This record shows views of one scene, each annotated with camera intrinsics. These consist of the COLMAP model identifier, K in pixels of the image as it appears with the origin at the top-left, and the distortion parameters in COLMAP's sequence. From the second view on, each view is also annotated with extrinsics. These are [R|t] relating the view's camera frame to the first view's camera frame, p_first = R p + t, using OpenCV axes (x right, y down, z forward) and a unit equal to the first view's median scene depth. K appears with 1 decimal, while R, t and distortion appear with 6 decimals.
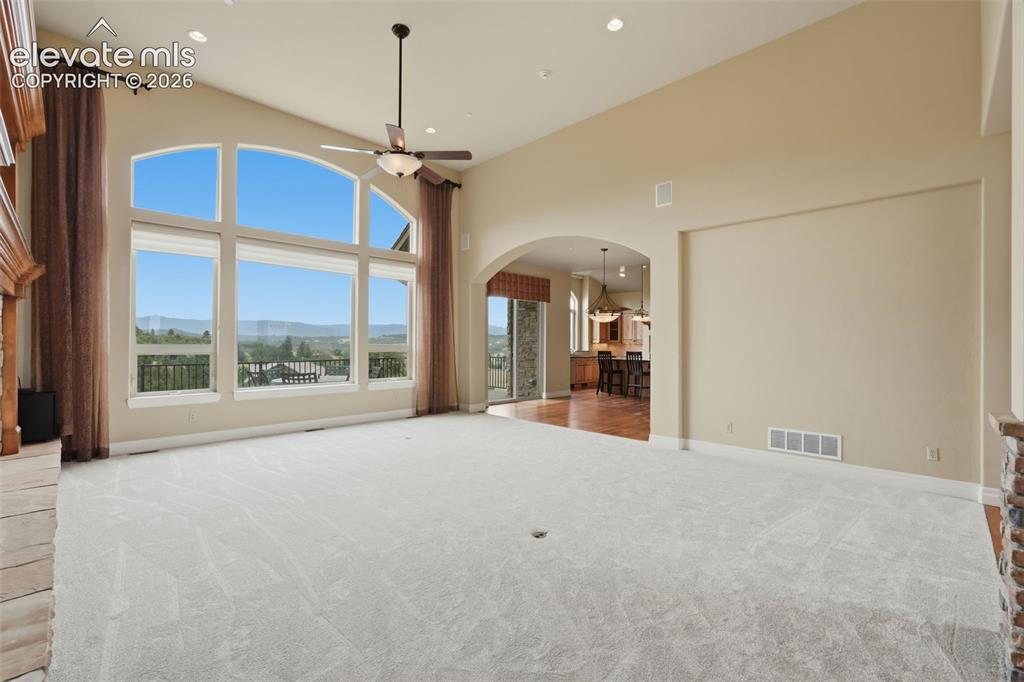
lens RADIAL K [[451.5, 0, 507.1], [0, 451.5, 343.5], [0, 0, 1]] dist [-0.013554, 0.006554]
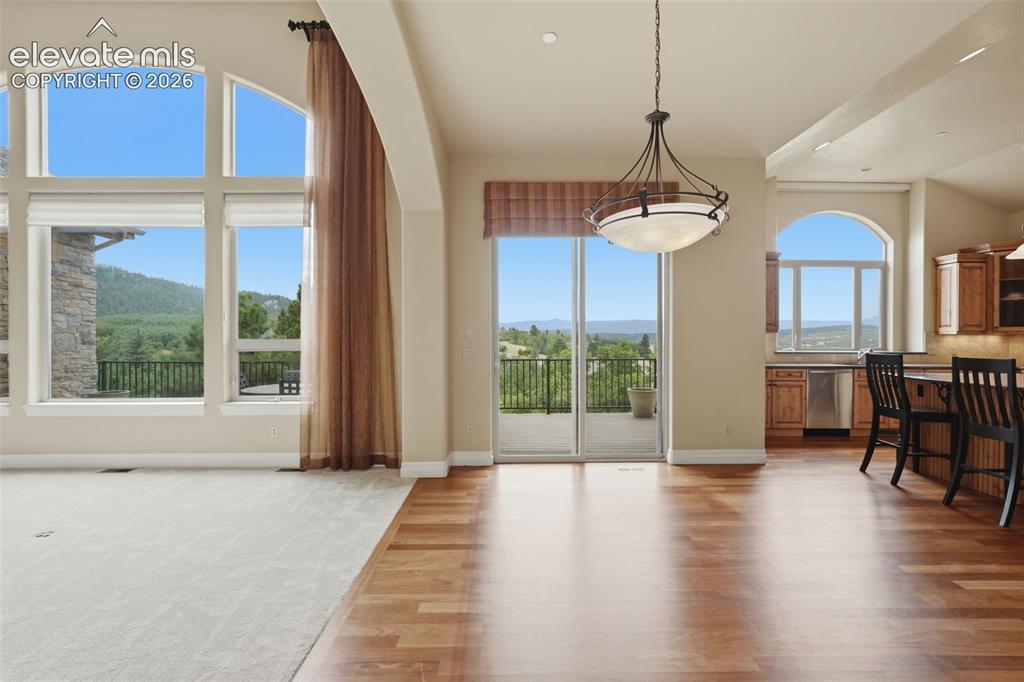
lens RADIAL K [[451.5, 0, 513.1], [0, 451.5, 347.2], [0, 0, 1]] dist [-0.013554, 0.006554]
pose [[0.722244, 0.001523, -0.691637, 0.331699], [0.007872, 0.999915, 0.010422, 0.006718], [0.691594, -0.012972, 0.722170, 0.709598]]
